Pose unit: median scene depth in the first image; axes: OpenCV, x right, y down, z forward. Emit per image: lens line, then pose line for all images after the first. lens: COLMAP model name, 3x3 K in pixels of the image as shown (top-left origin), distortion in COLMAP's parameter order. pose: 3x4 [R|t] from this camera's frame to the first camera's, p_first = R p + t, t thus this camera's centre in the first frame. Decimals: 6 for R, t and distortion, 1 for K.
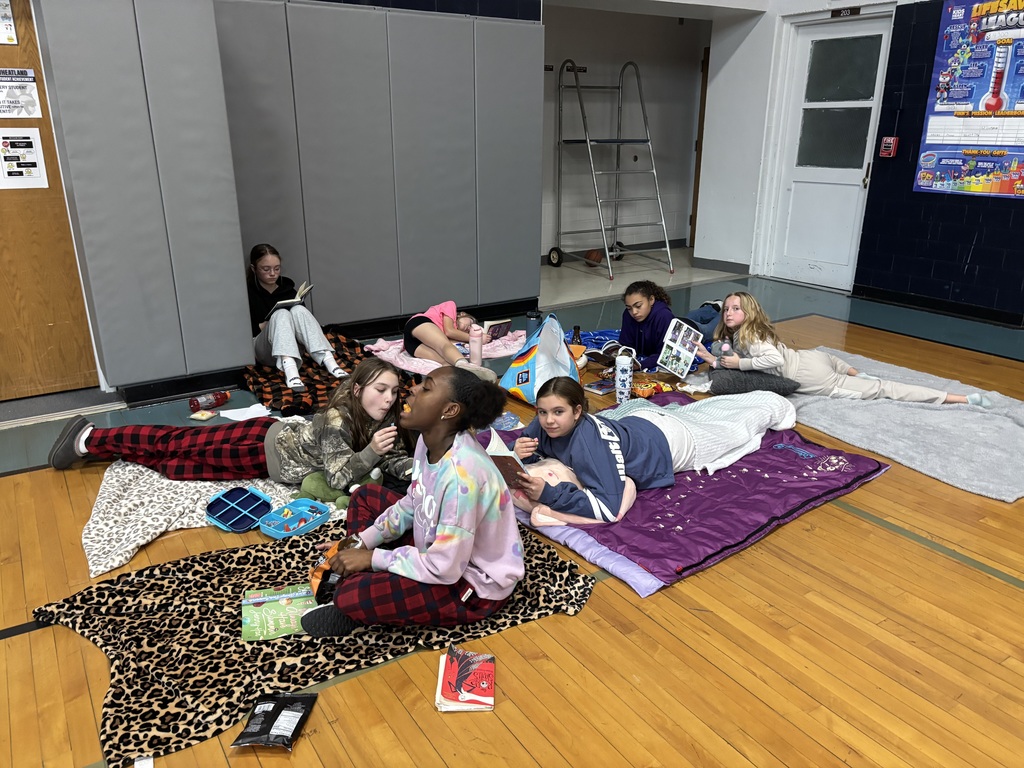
lens RADIAL K [[772.1, 0, 512.0], [0, 772.1, 384.0], [0, 0, 1]] dist [0.116576, -0.117658]
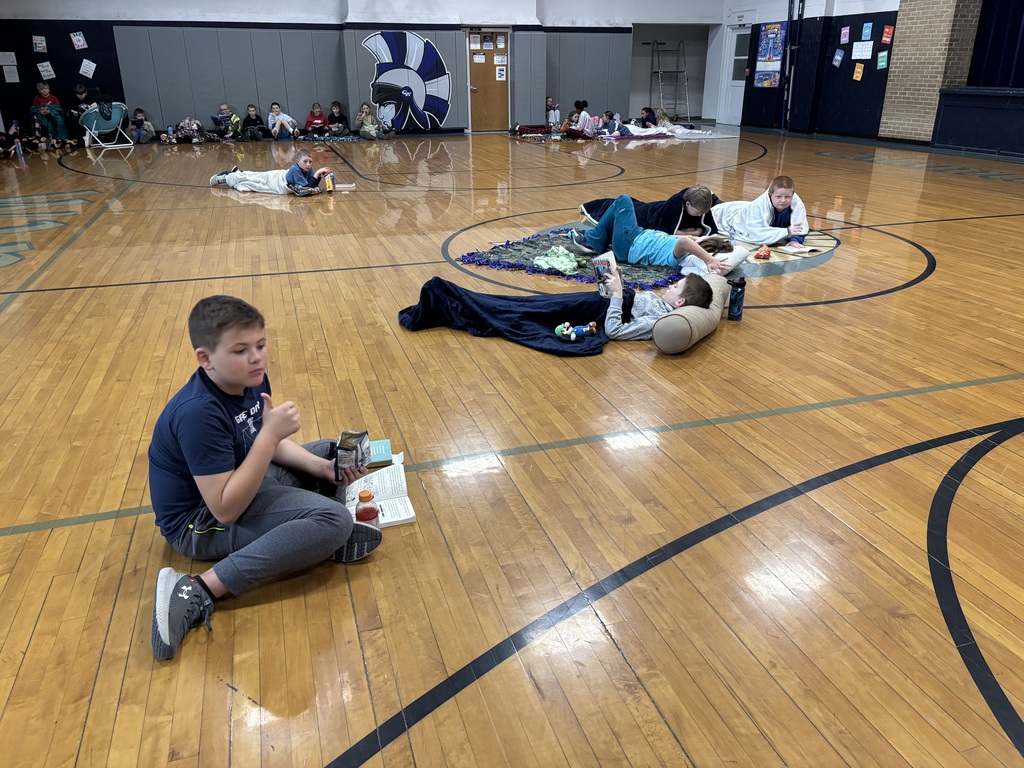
lens RADIAL K [[772.1, 0, 512.0], [0, 772.1, 384.0], [0, 0, 1]] dist [0.116576, -0.117658]
pose [[0.965470, 0.095727, -0.242291, 0.463273], [-0.082298, 0.994487, 0.064975, 0.787487], [0.247175, -0.042791, 0.968025, -2.260551]]
